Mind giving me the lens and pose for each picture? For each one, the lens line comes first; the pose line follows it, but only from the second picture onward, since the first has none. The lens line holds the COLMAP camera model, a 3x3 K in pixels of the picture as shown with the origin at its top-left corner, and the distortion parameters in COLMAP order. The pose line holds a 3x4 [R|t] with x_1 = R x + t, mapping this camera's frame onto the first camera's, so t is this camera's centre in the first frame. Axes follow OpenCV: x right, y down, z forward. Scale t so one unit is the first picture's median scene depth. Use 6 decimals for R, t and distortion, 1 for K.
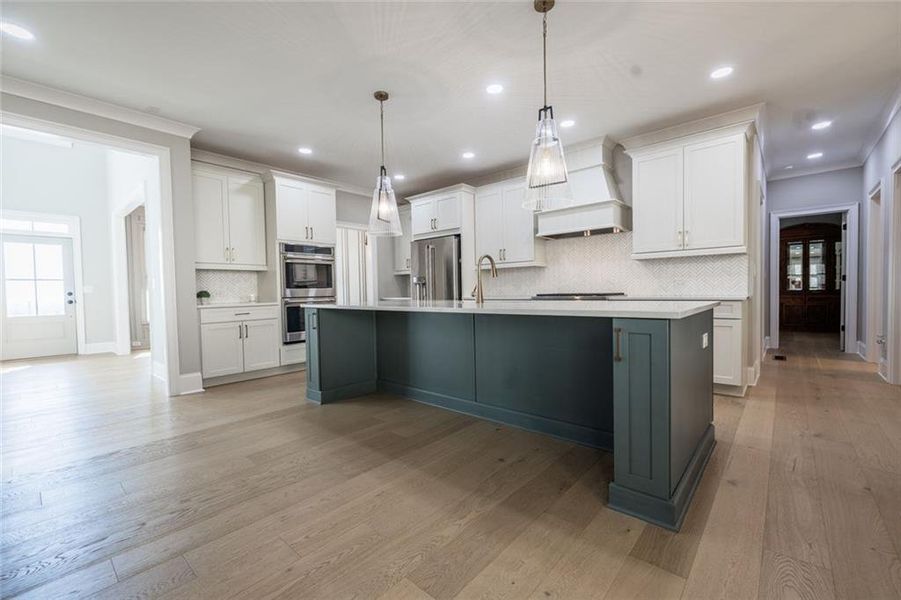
lens RADIAL K [[378.4, 0, 454.2], [0, 378.4, 300.3], [0, 0, 1]] dist [0.001619, 0.000253]
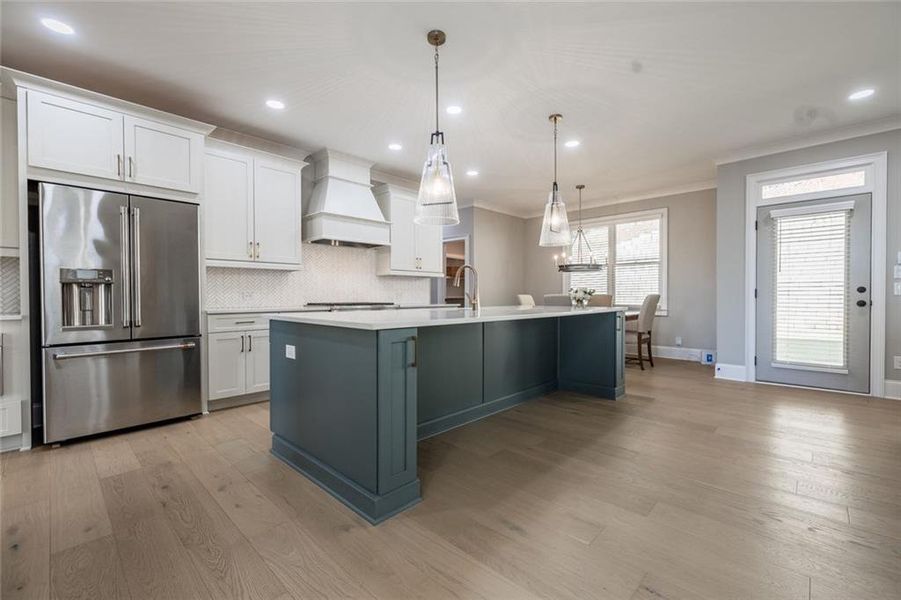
lens RADIAL K [[386.4, 0, 451.8], [0, 386.4, 300.3], [0, 0, 1]] dist [0.002356, 0.001148]
pose [[0.040745, 0.003948, 0.999162, -0.650766], [0.023538, 0.999711, -0.004910, -0.013066], [-0.998892, 0.023718, 0.040640, 0.649372]]
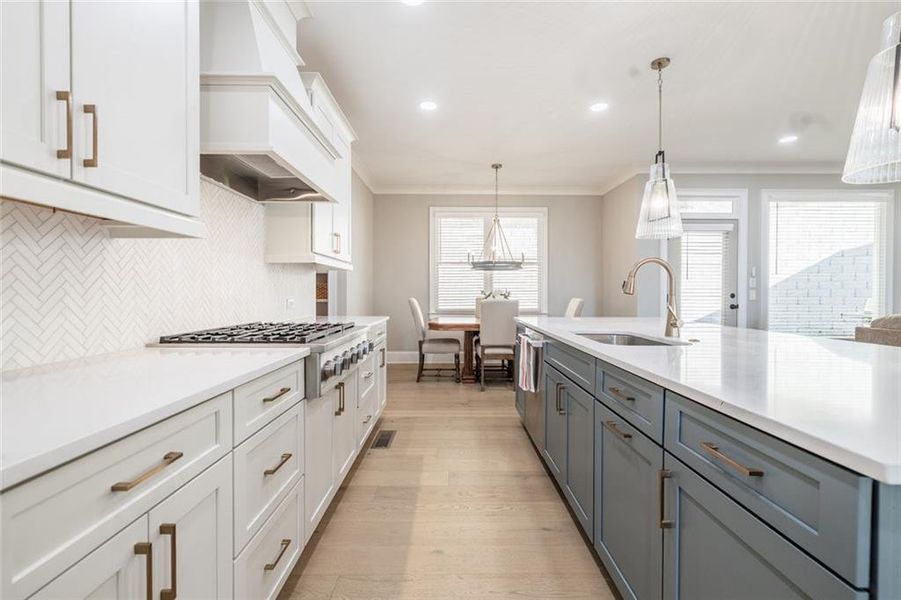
lens RADIAL K [[408.0, 0, 450.4], [0, 408.0, 295.9], [0, 0, 1]] dist [0.000311, 0.000007]
pose [[-0.661832, 0.003436, 0.749644, -0.111937], [0.023206, 0.999604, 0.015906, -0.053202], [-0.749293, 0.027924, -0.661650, 1.097944]]
